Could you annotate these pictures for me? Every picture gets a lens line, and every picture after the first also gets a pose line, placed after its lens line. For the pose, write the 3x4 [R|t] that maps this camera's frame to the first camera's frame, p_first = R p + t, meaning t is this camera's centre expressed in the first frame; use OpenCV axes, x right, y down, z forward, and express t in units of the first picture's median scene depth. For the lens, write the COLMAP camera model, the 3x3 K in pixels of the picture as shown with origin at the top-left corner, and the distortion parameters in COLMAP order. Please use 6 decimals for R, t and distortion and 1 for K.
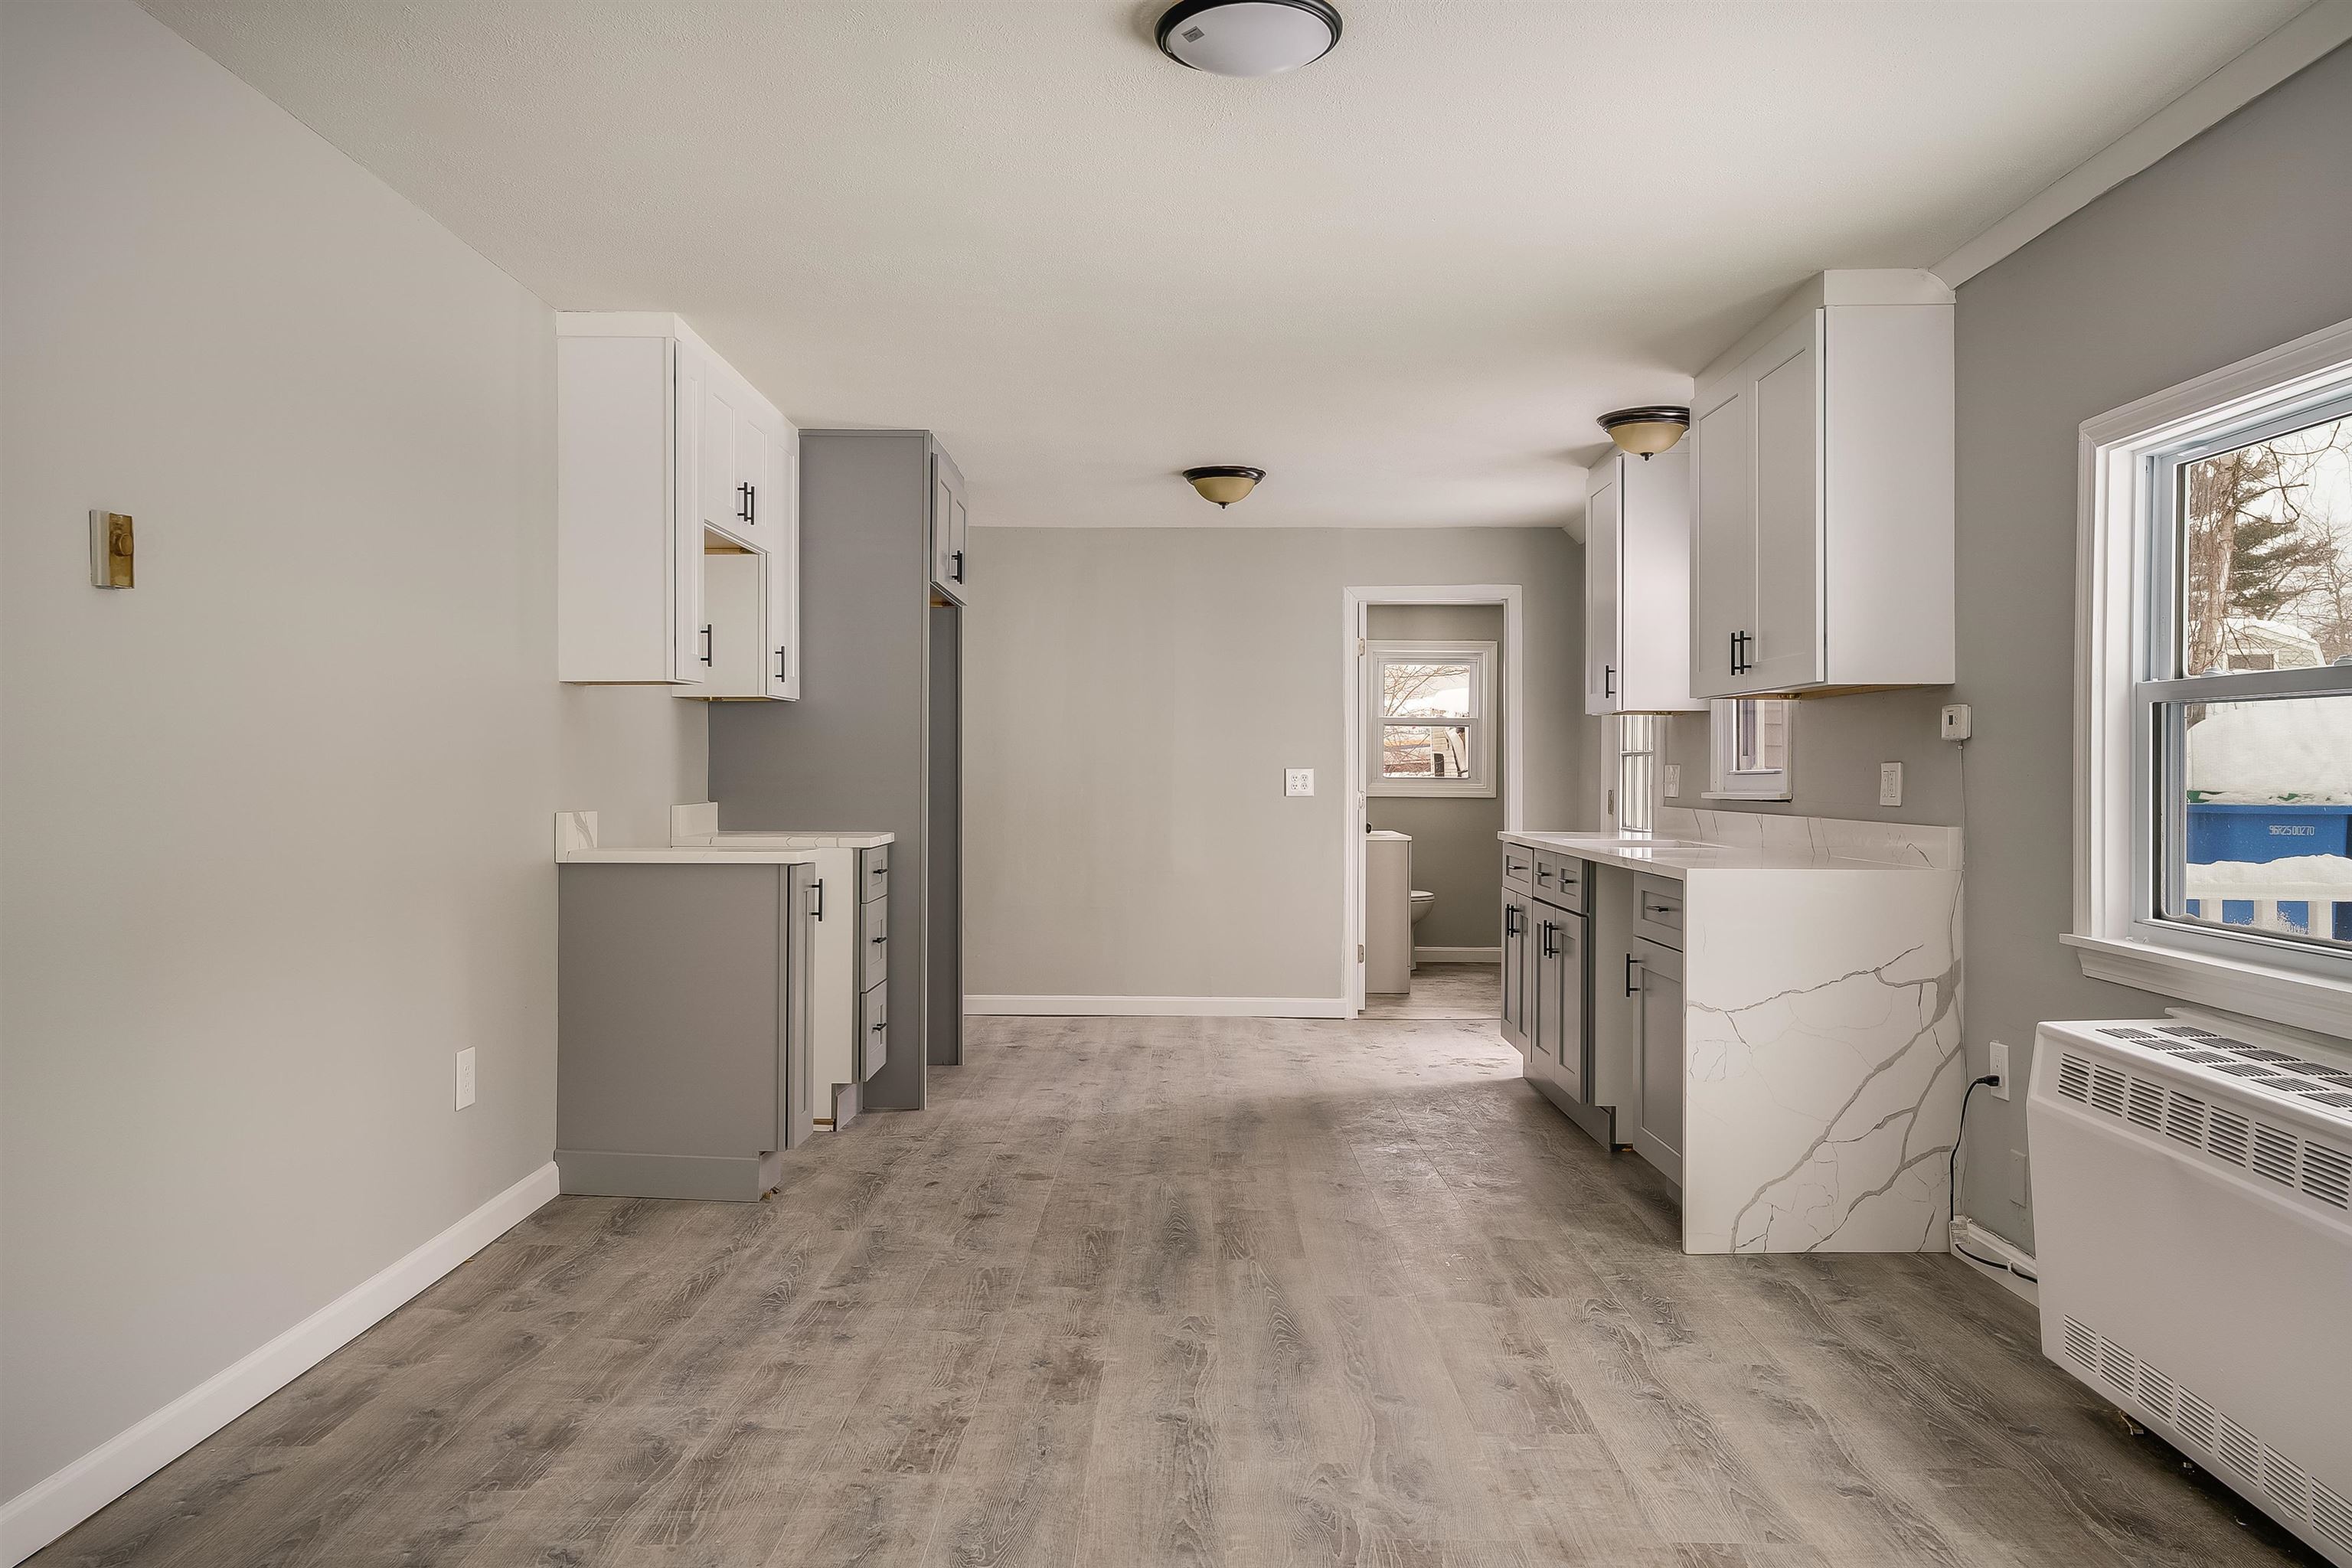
lens RADIAL K [[1766.2, 0, 1172.6], [0, 1766.2, 751.5], [0, 0, 1]] dist [-0.004848, 0.026551]
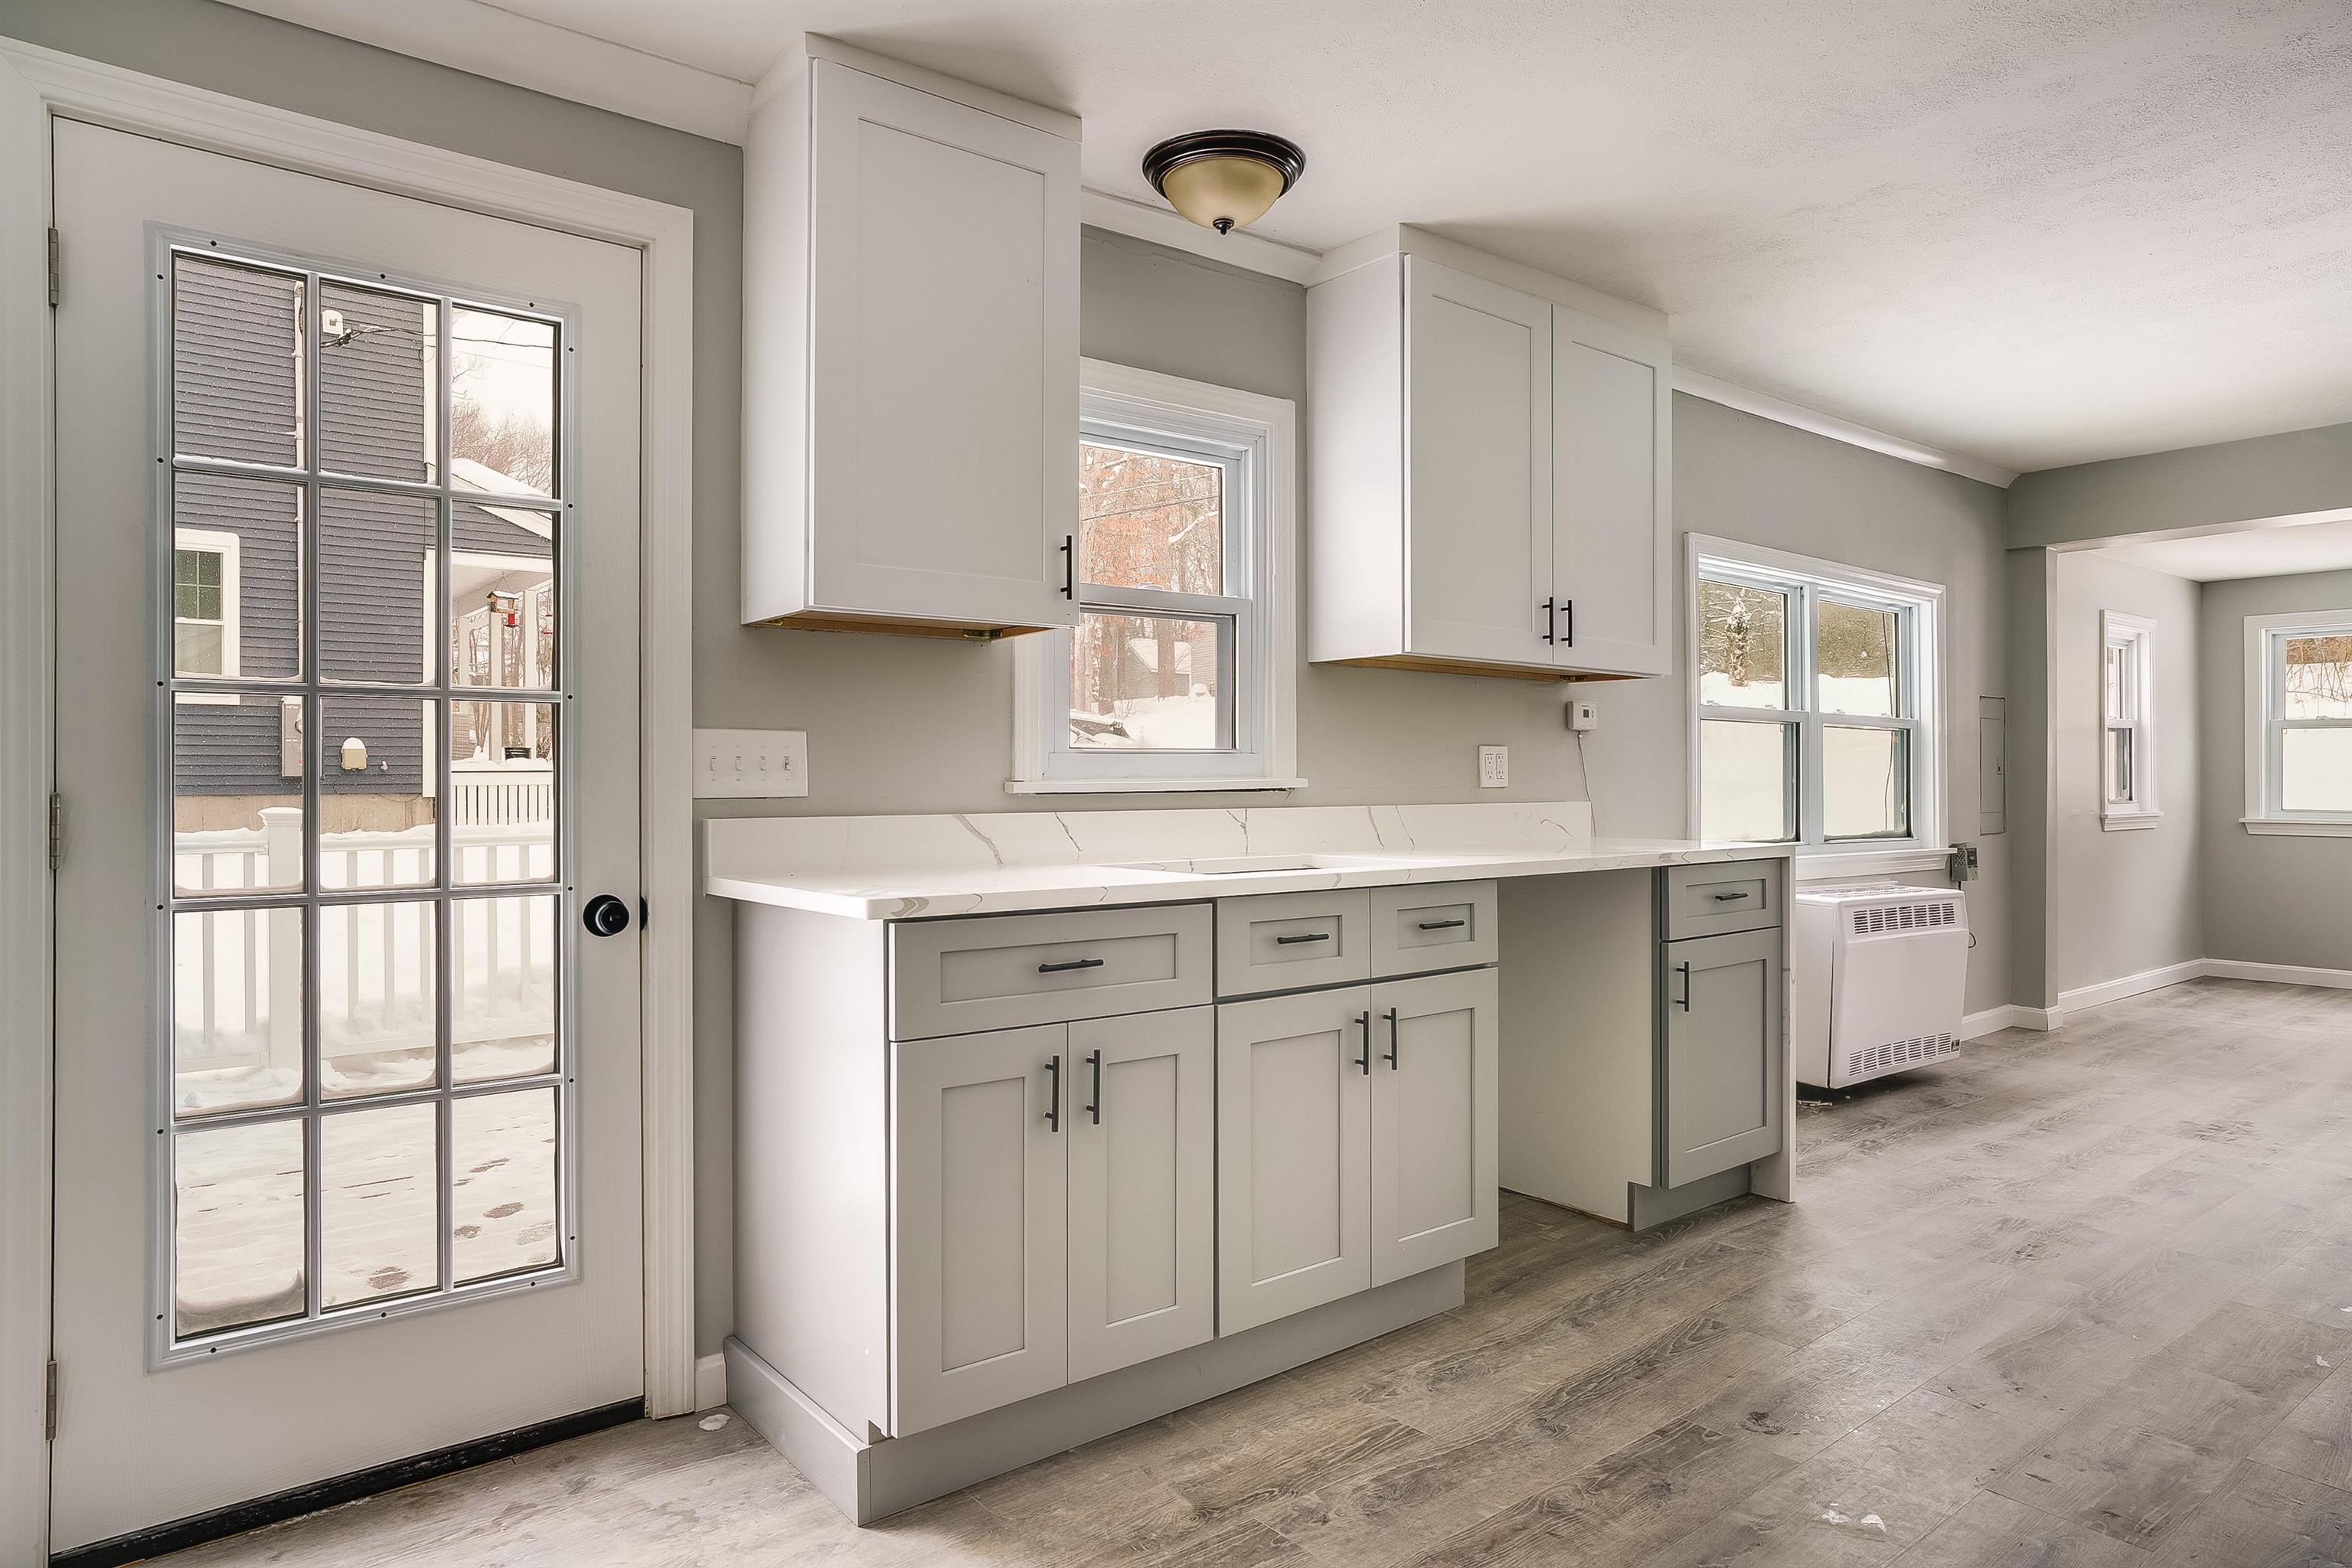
lens RADIAL K [[1381.2, 0, 1177.0], [0, 1381.2, 775.9], [0, 0, 1]] dist [-0.020286, 0.007333]
pose [[-0.626341, 0.001328, 0.779548, -0.108692], [-0.008202, 0.999932, -0.008293, 0.030511], [-0.779506, -0.011589, -0.626288, 1.569210]]
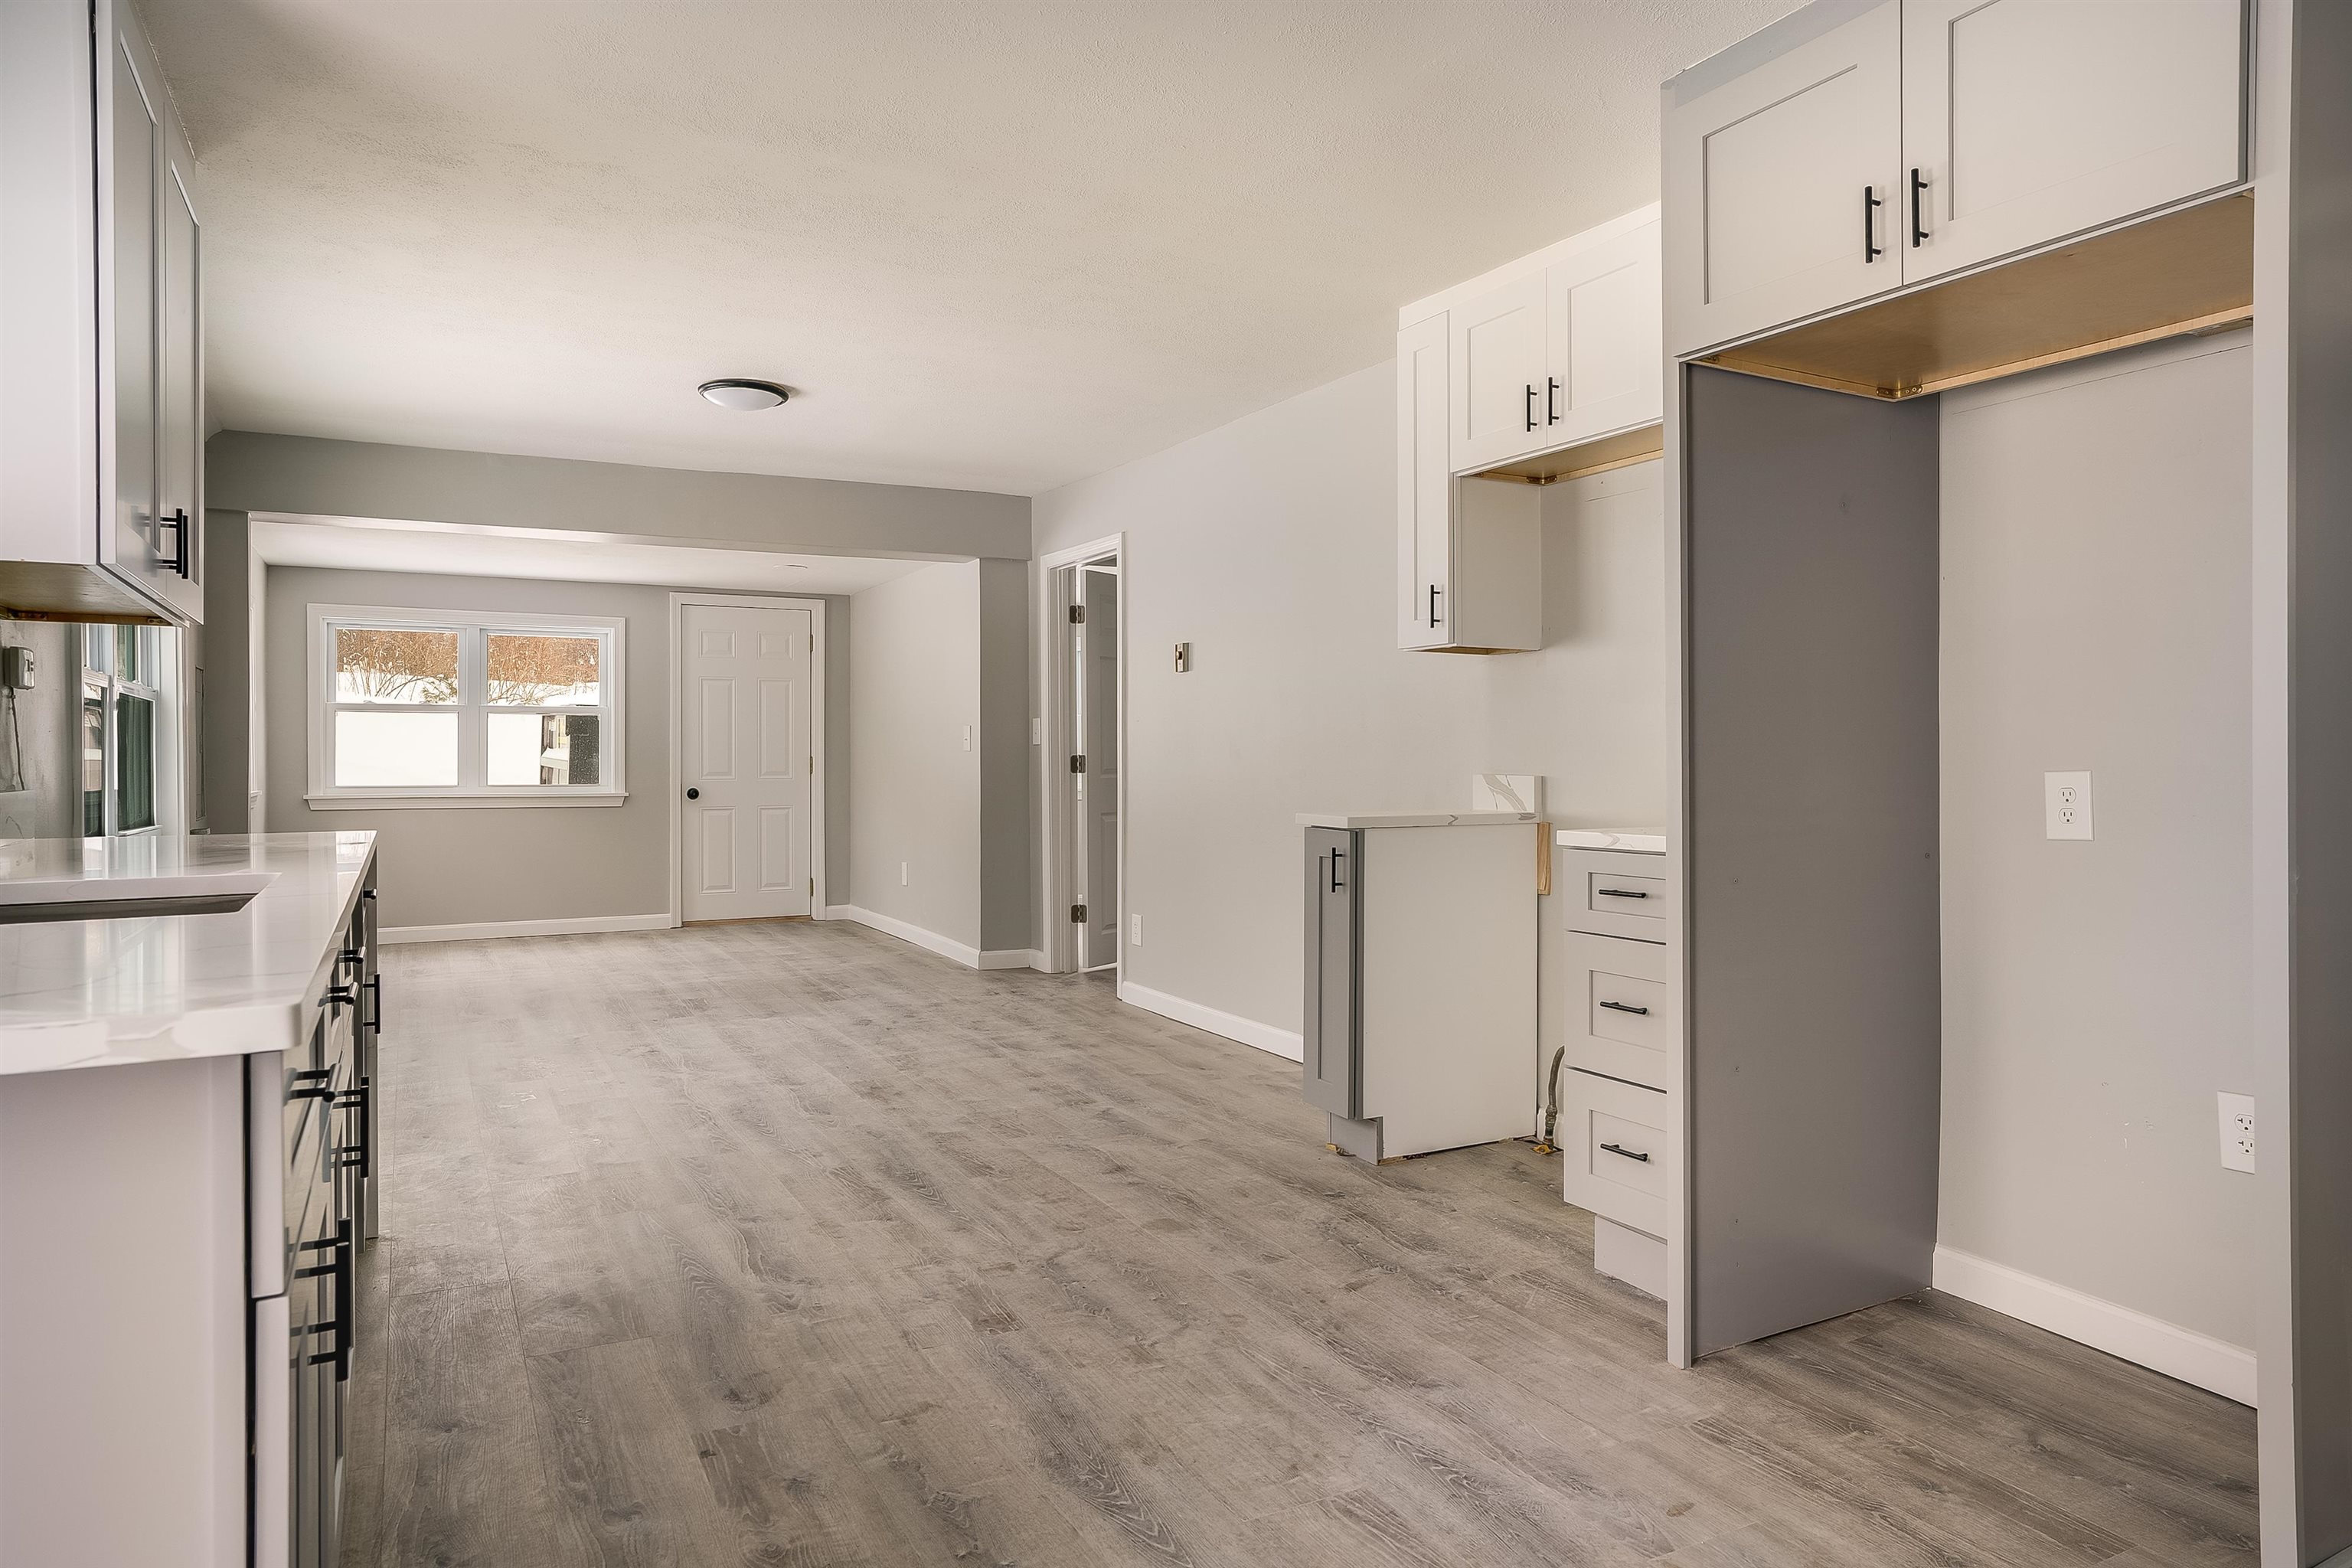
lens RADIAL K [[1414.2, 0, 1163.1], [0, 1414.2, 765.4], [0, 0, 1]] dist [-0.027253, -0.000542]
pose [[-0.876571, -0.000770, -0.481271, 0.243507], [0.002288, 0.999981, -0.005768, 0.032331], [0.481266, -0.006157, -0.876553, 1.609570]]
